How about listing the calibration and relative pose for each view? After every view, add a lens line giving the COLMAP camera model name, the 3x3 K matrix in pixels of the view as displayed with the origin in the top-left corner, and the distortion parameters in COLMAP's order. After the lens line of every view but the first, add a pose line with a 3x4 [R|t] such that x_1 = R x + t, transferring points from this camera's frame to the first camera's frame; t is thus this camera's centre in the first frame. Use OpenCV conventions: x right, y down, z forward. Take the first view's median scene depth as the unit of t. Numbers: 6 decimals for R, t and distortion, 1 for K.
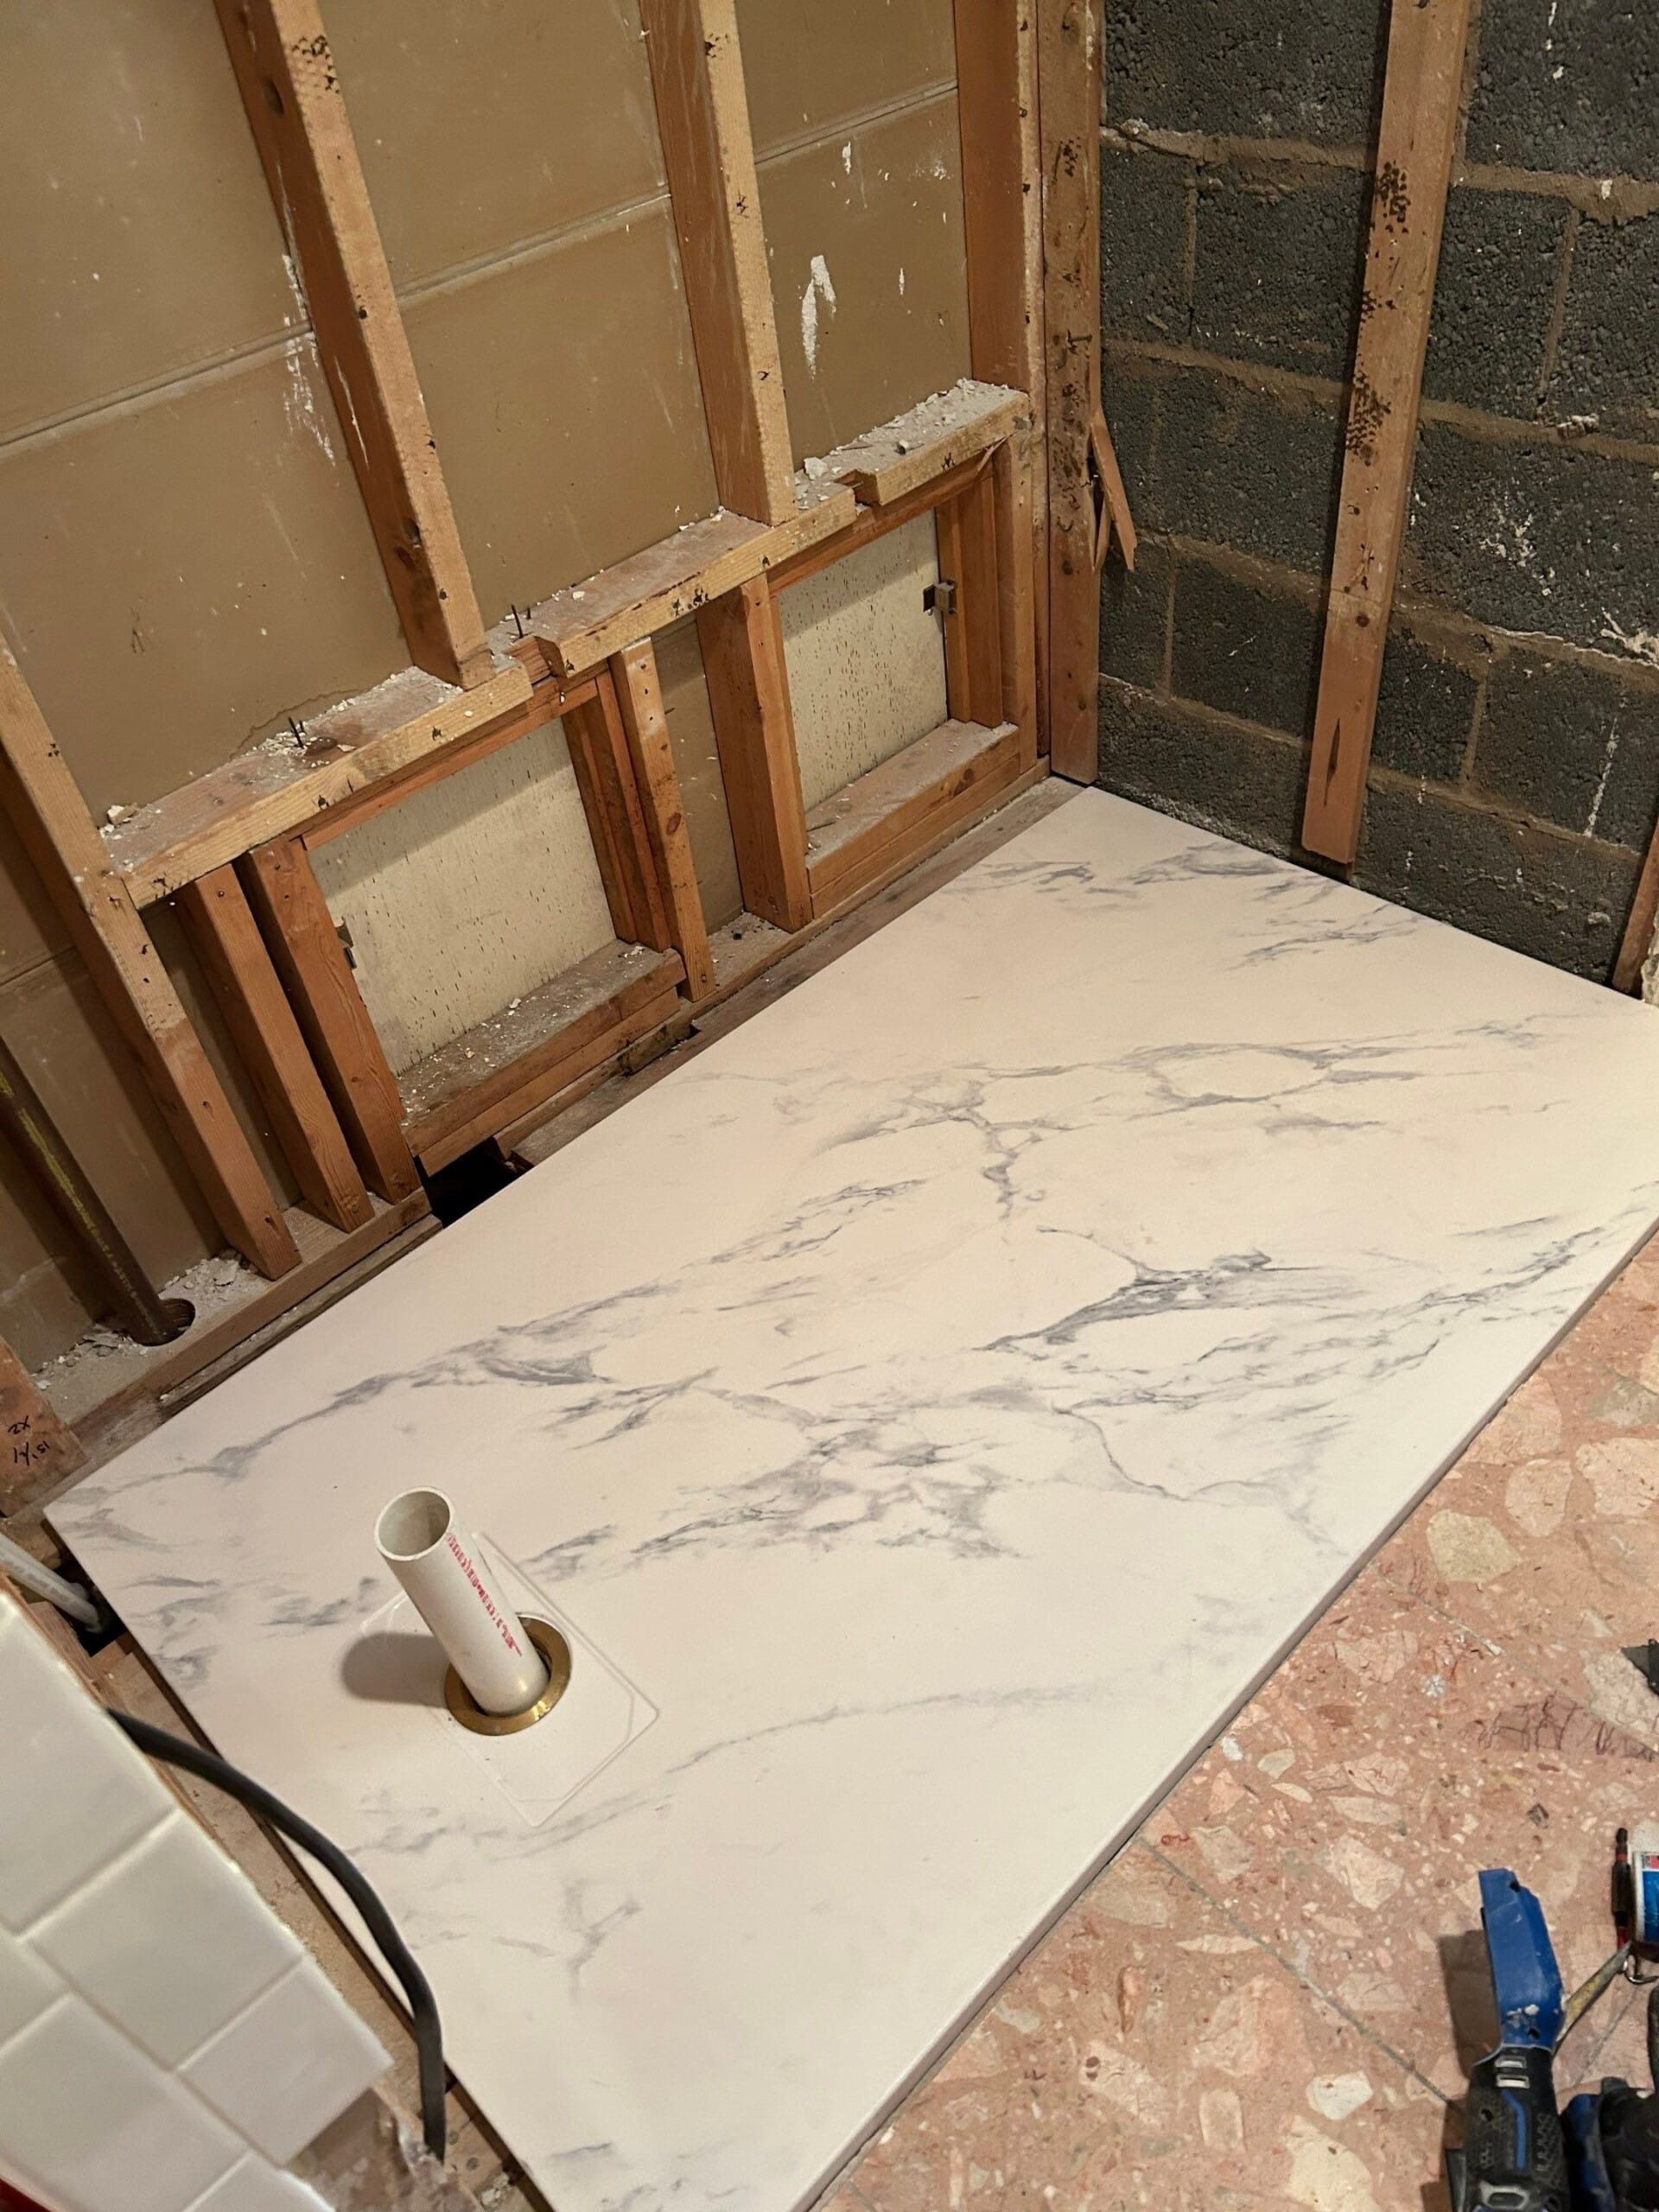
lens RADIAL K [[1648.7, 0, 824.2], [0, 1648.7, 1117.9], [0, 0, 1]] dist [0.036766, -0.027889]
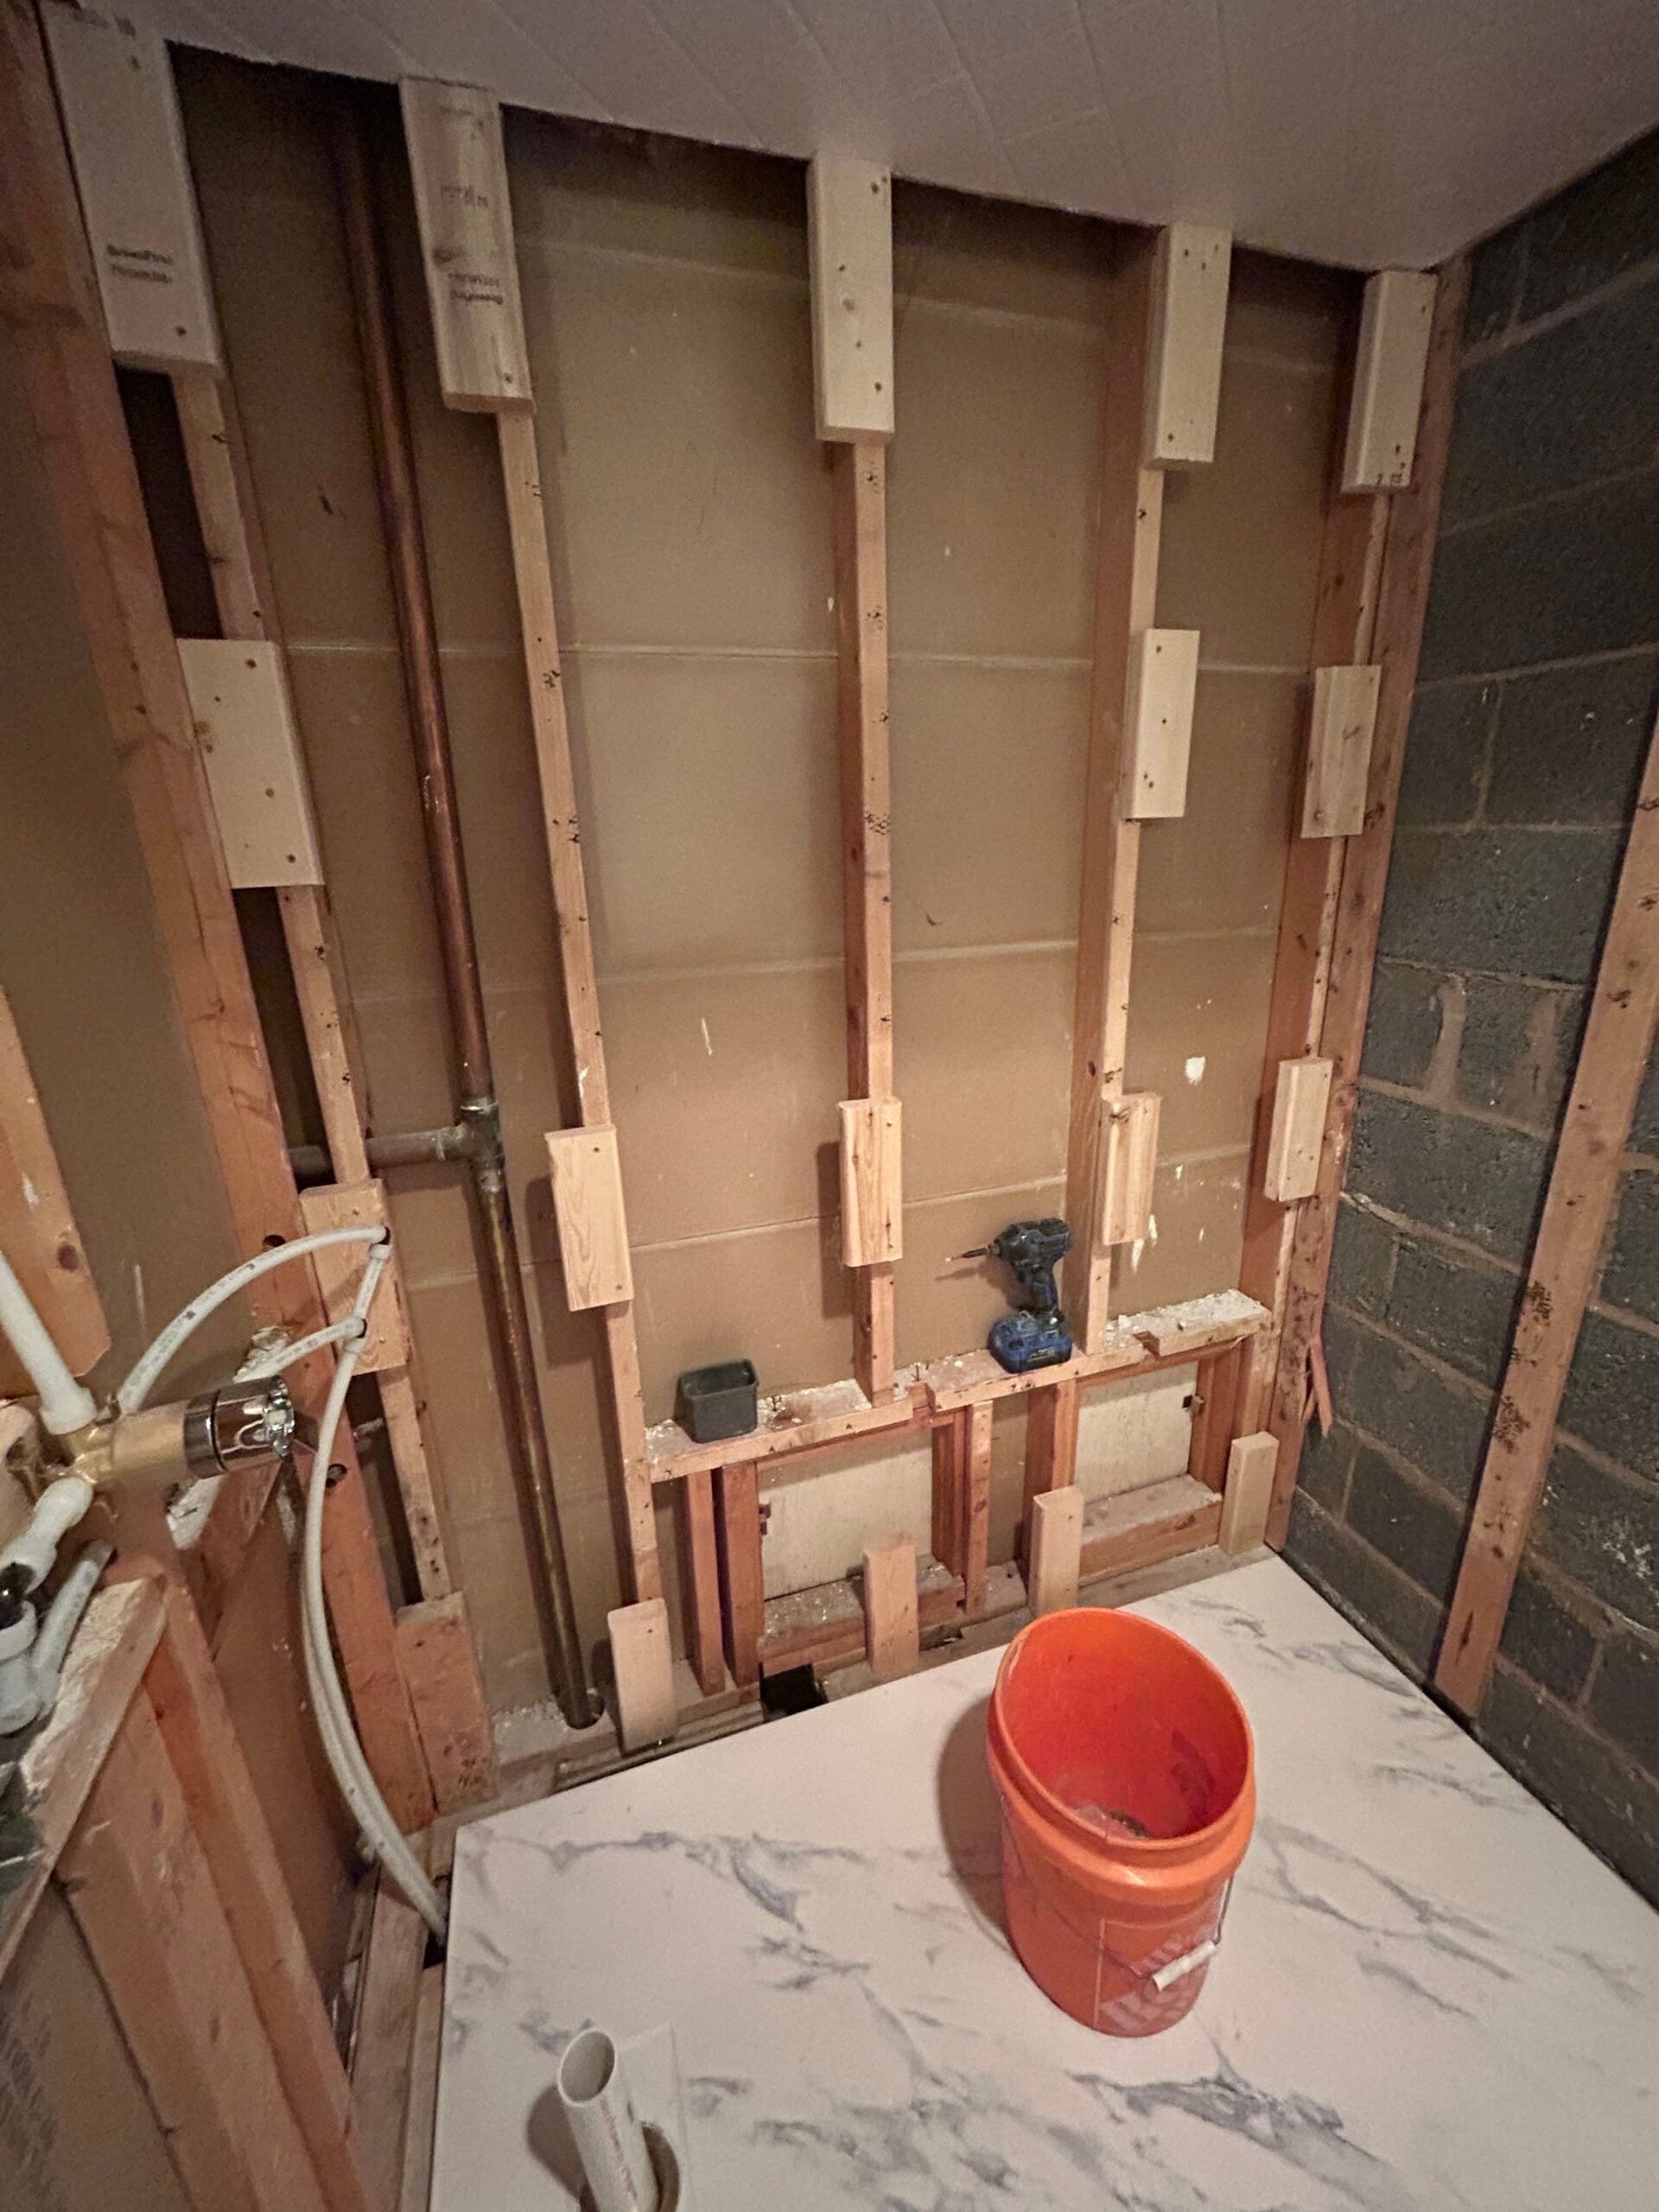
lens RADIAL K [[894.5, 0, 835.4], [0, 894.5, 1112.2], [0, 0, 1]] dist [0.000111, 0.001262]
pose [[0.899743, 0.212708, -0.381074, 0.037040], [-0.348524, 0.875746, -0.334066, -0.201459], [0.262666, 0.433387, 0.862080, 0.054080]]
